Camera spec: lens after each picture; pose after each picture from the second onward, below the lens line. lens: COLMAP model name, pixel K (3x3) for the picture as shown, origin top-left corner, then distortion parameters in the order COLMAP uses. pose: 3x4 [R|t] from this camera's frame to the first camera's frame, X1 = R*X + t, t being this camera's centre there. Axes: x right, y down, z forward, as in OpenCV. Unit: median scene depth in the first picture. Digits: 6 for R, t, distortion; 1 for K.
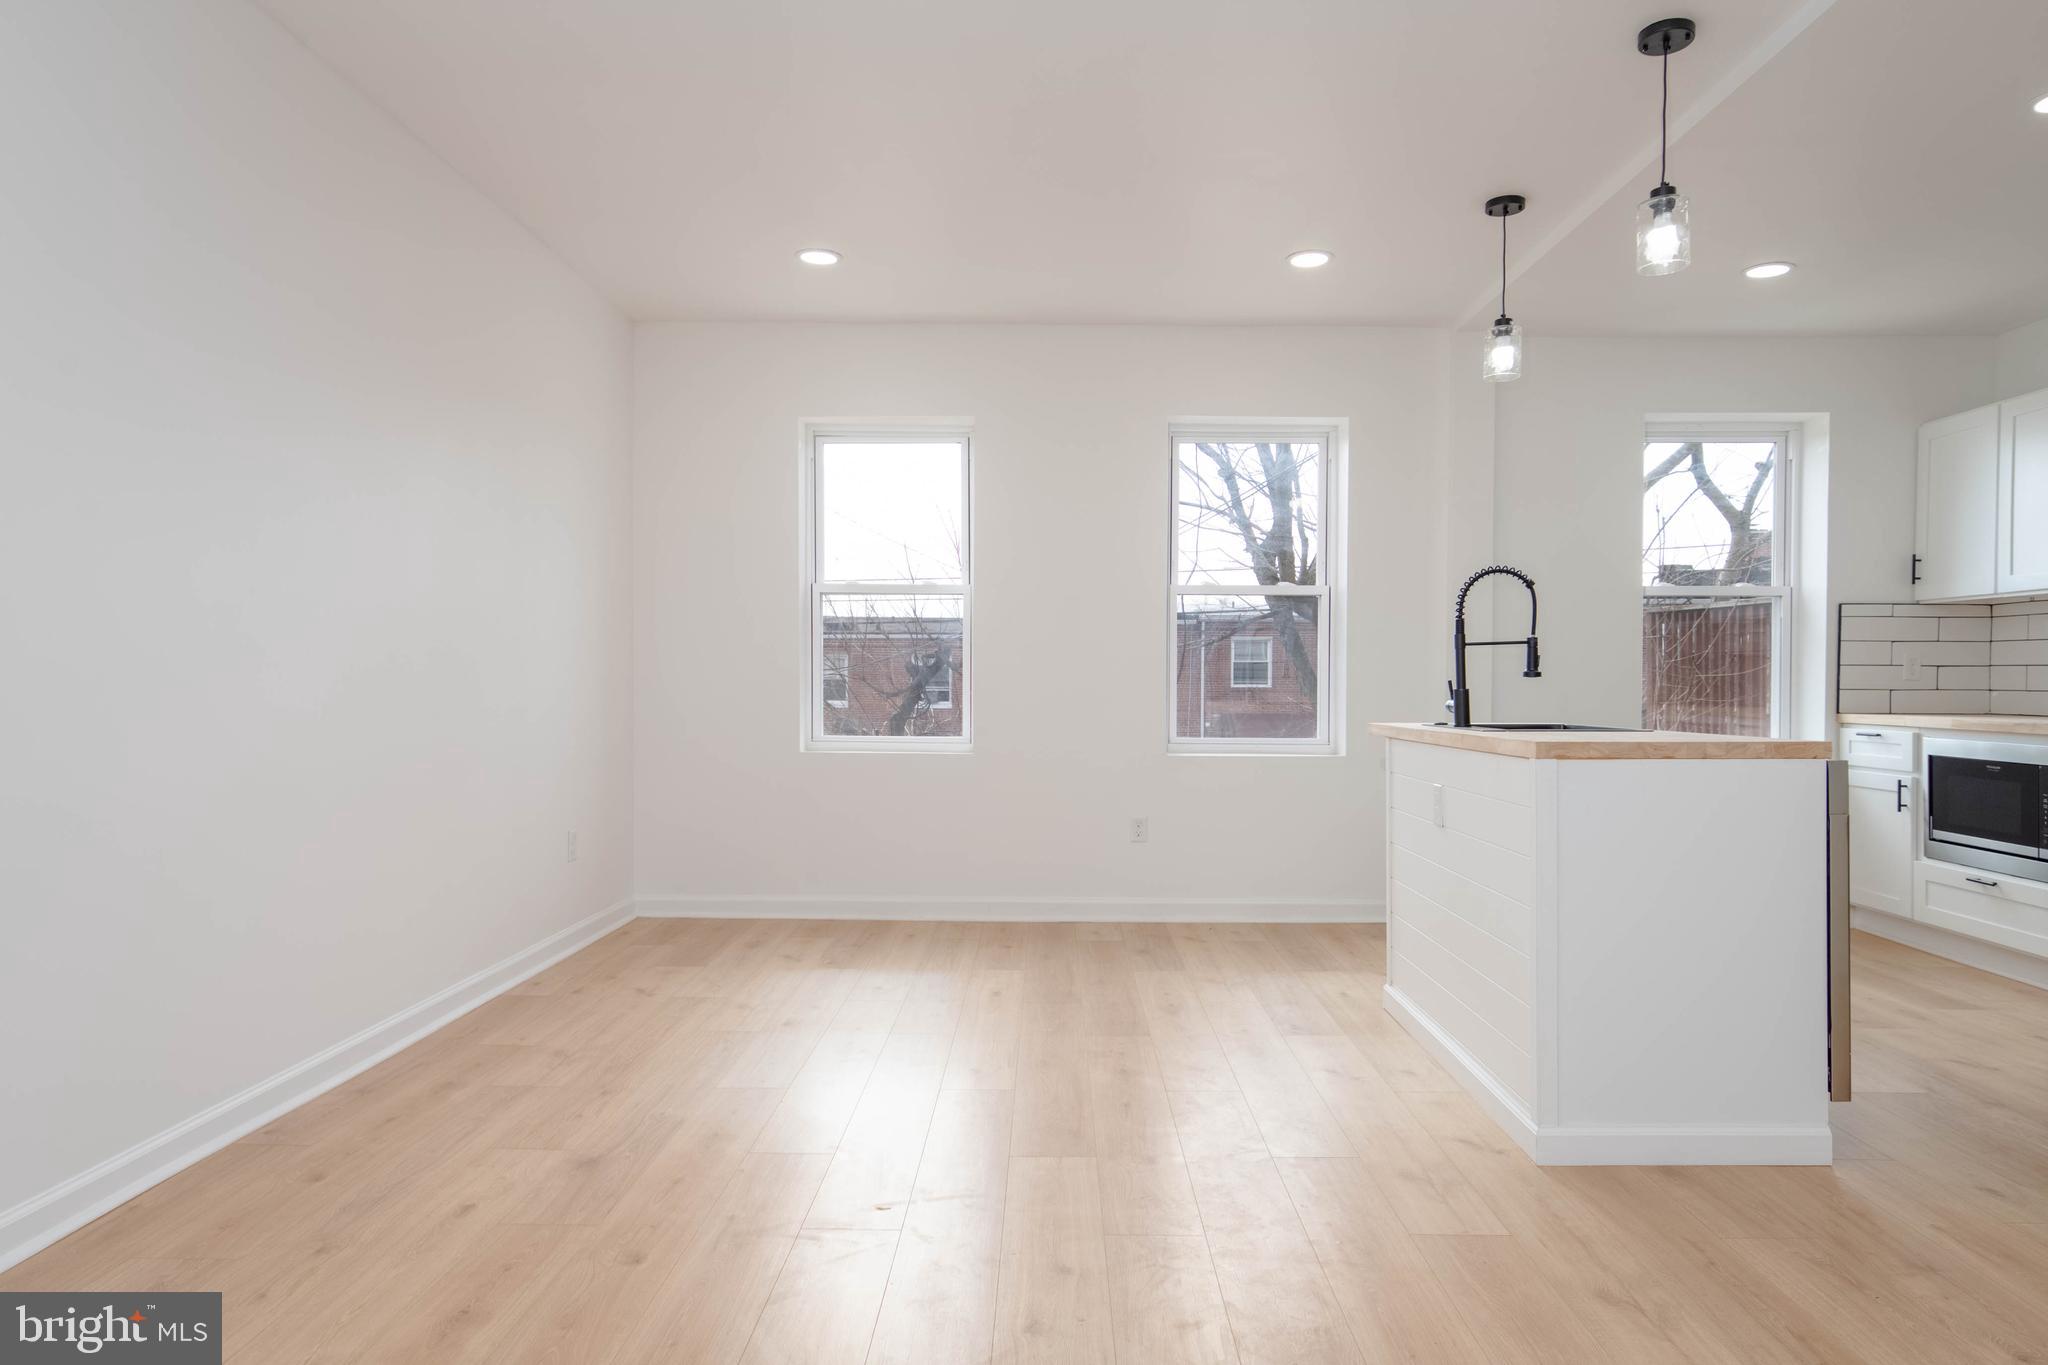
lens RADIAL K [[1206.2, 0, 1024.0], [0, 1206.2, 687.8], [0, 0, 1]] dist [0.001344, 0.000302]
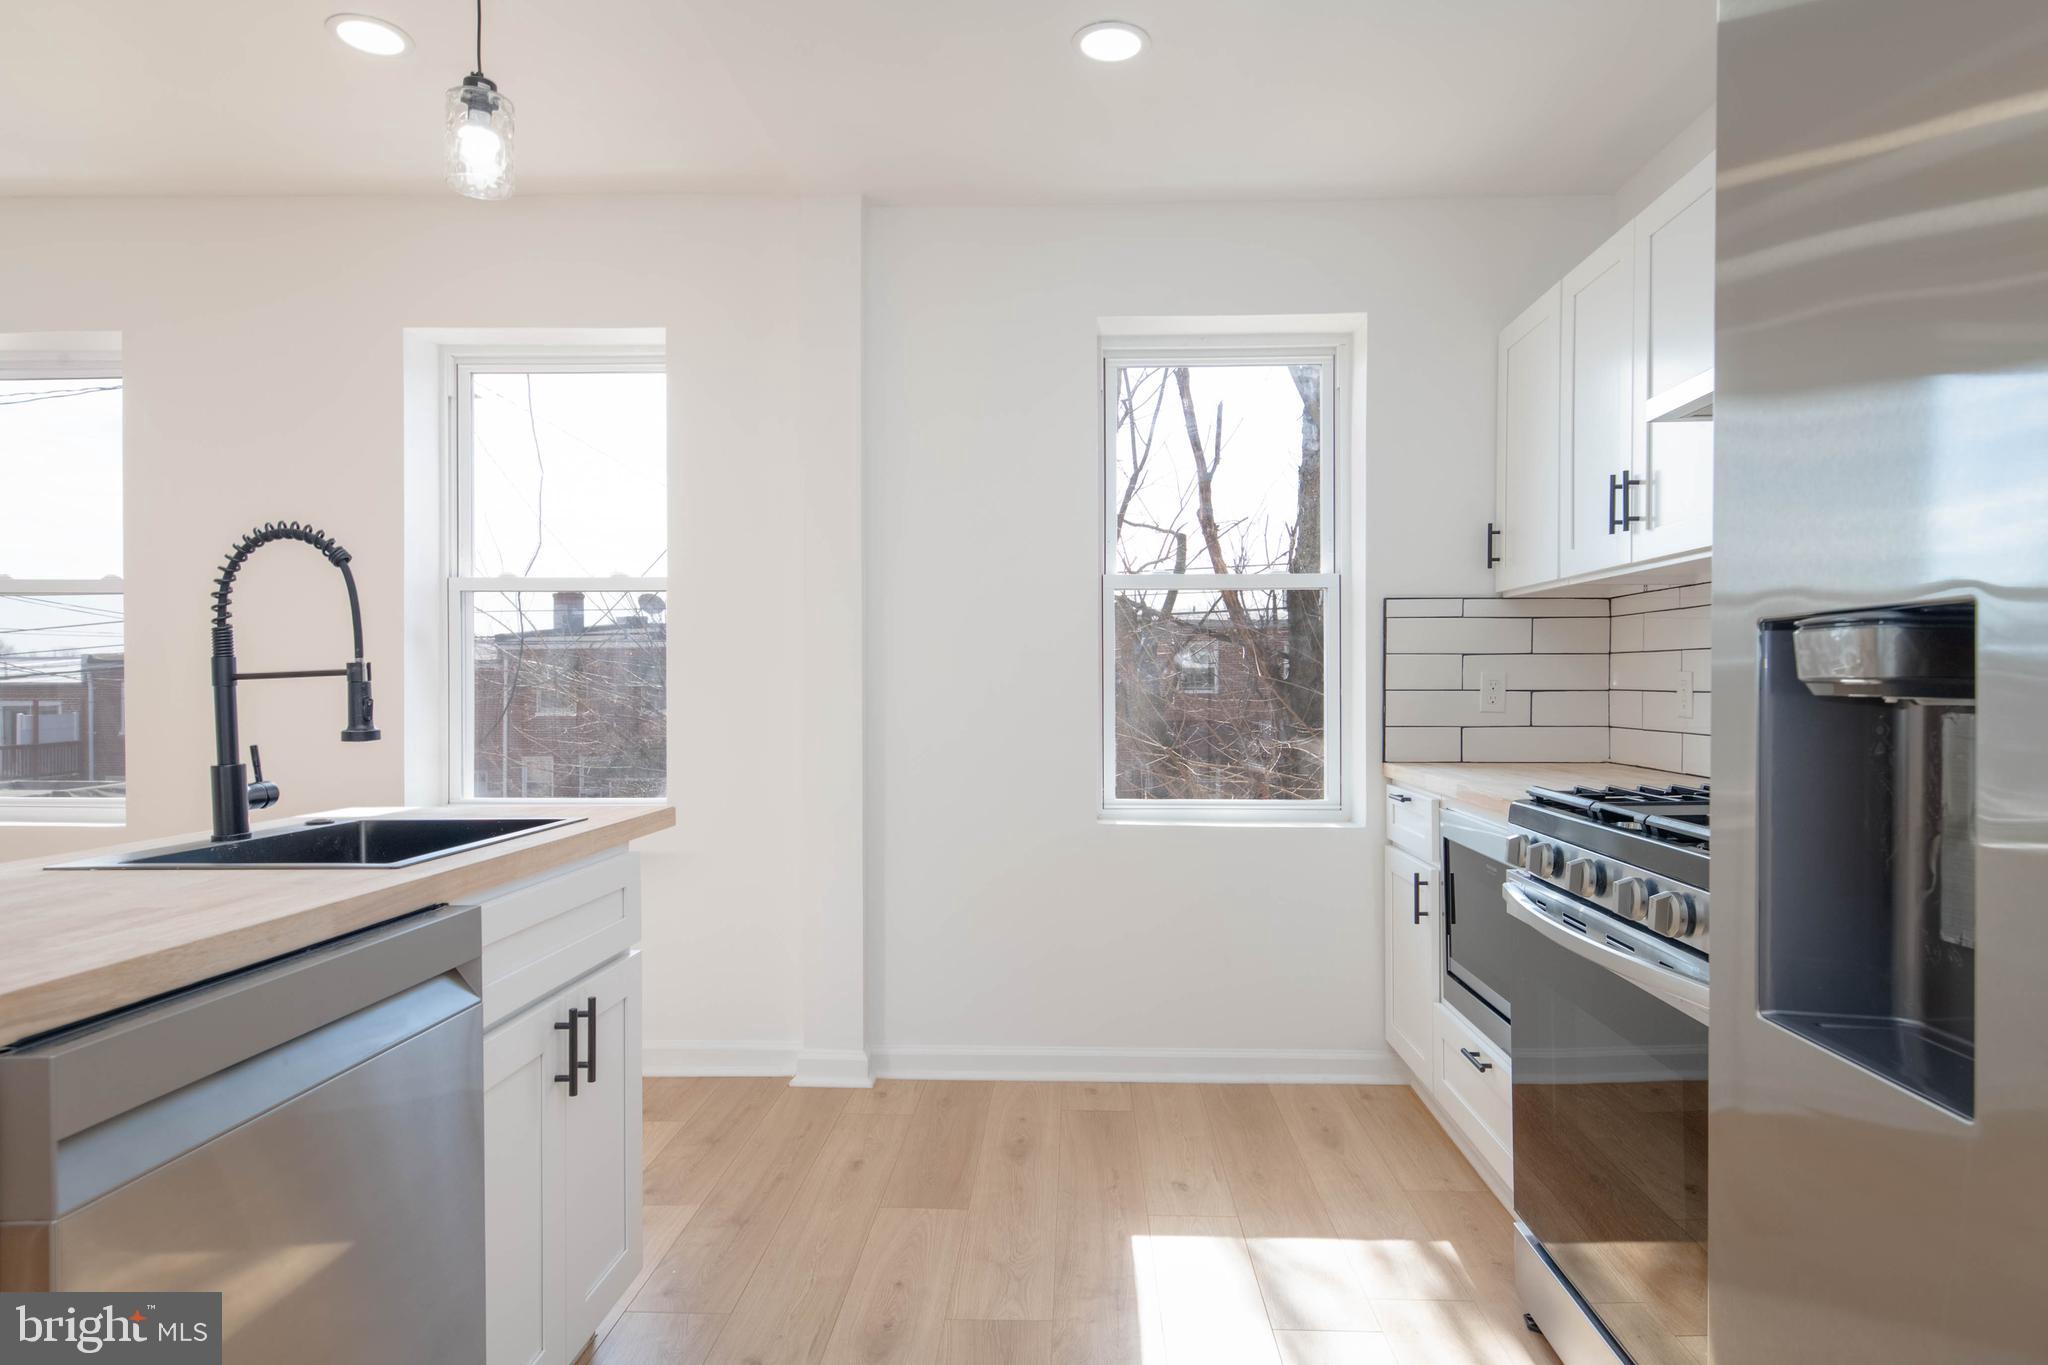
lens RADIAL K [[1174.7, 0, 1035.0], [0, 1174.7, 688.8], [0, 0, 1]] dist [0.019578, 0.001215]
pose [[0.999939, -0.005871, -0.009333, 0.534958], [0.005848, 0.999980, -0.002435, -0.020951], [0.009347, 0.002381, 0.999953, 0.380146]]
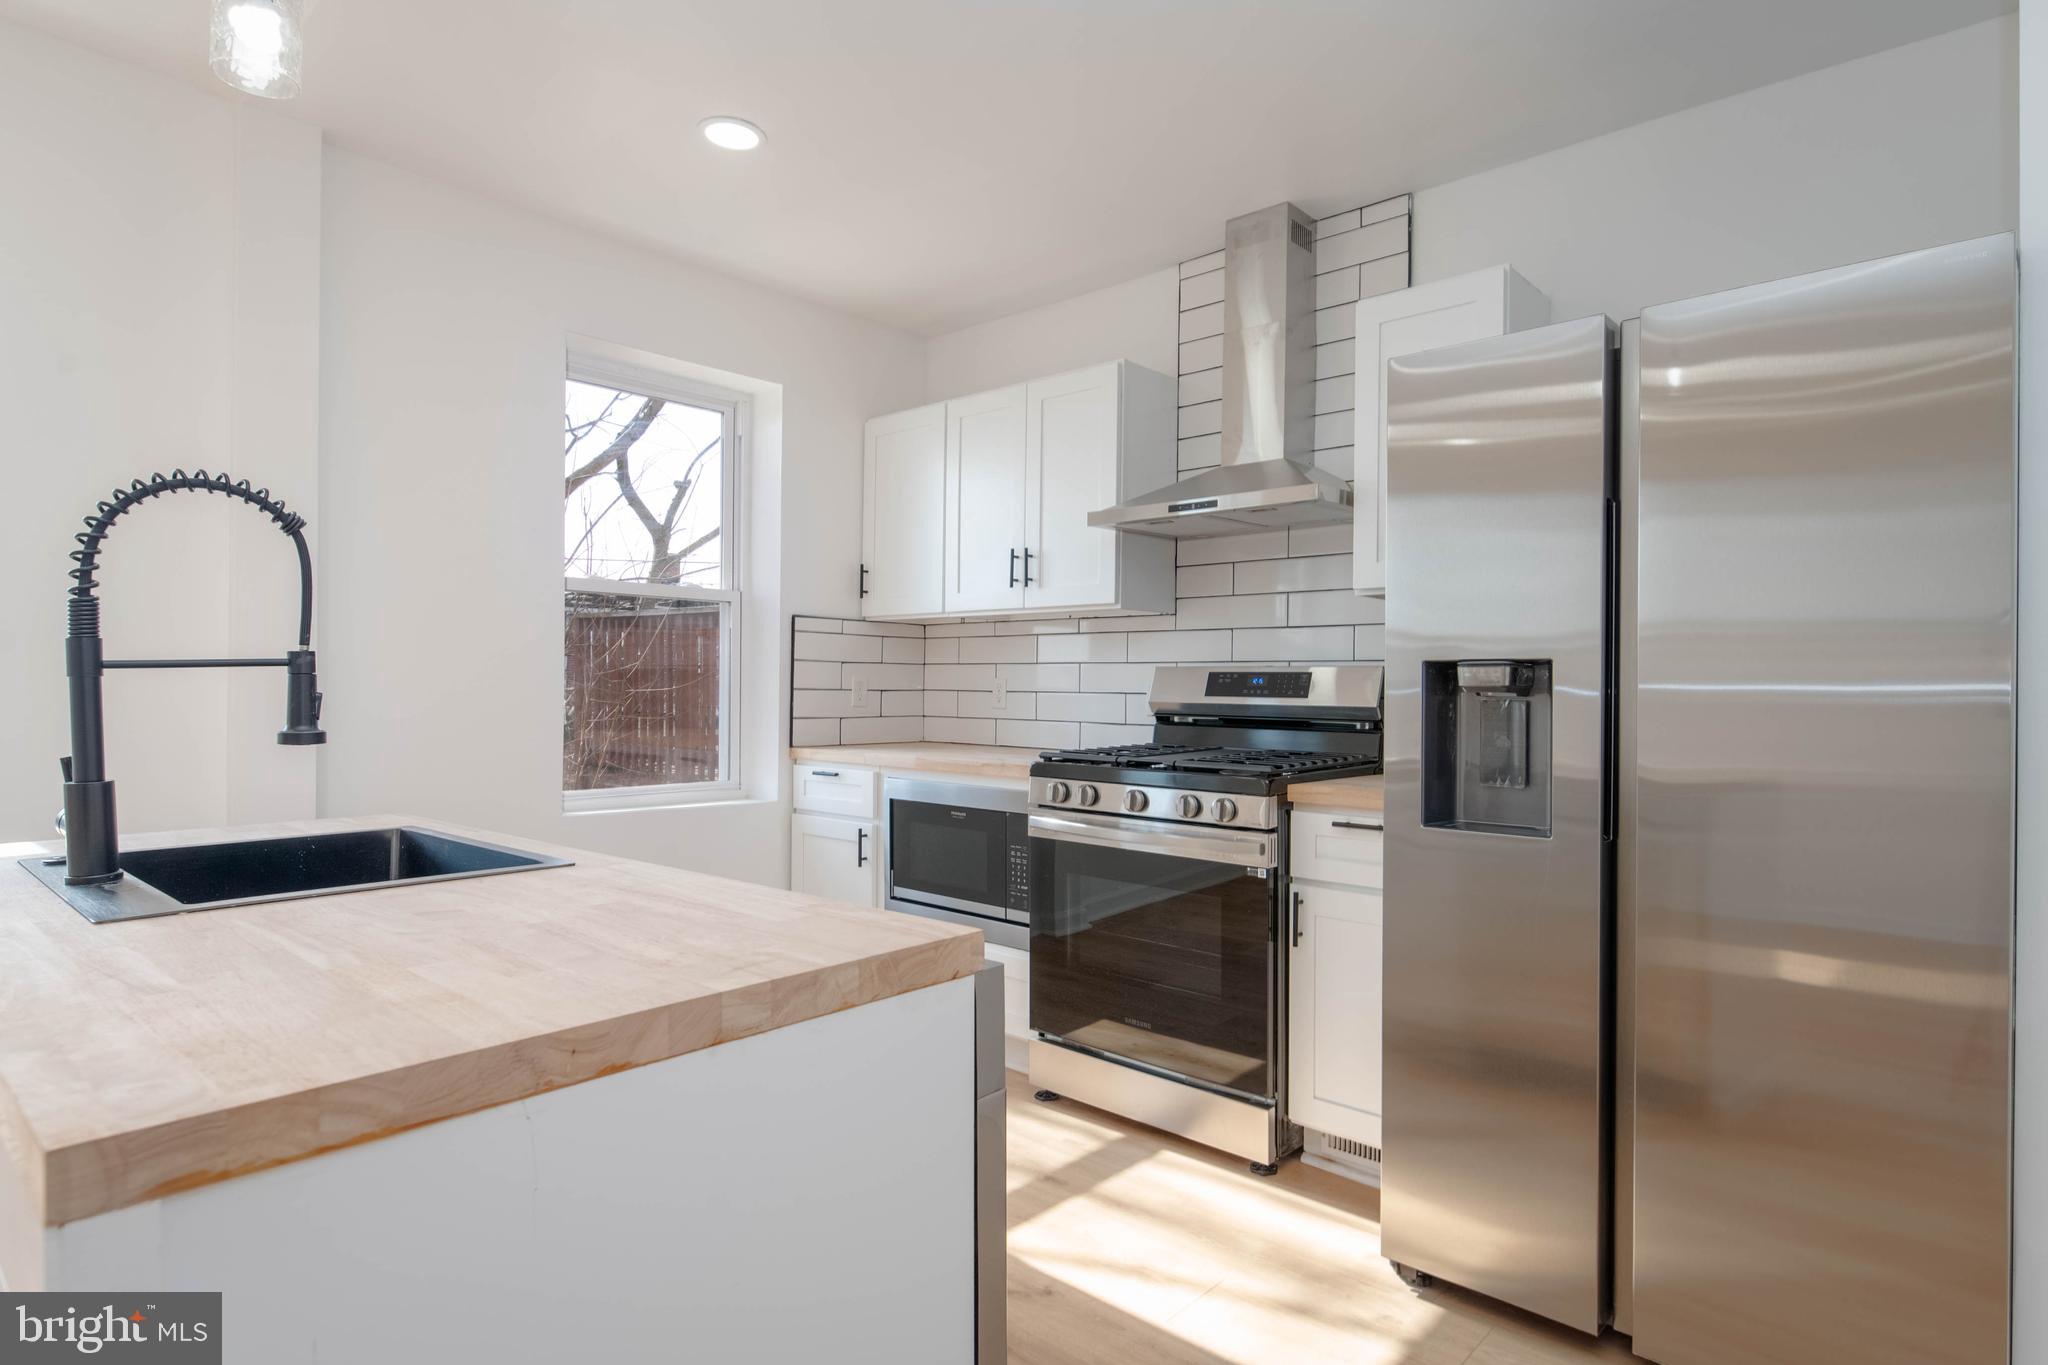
lens RADIAL K [[1108.5, 0, 1031.7], [0, 1108.5, 688.1], [0, 0, 1]] dist [0.013408, -0.005587]
pose [[0.648165, -0.000465, 0.761500, 0.217157], [0.000452, 1.000000, 0.000226, -0.021579], [-0.761500, 0.000197, 0.648165, 0.412448]]
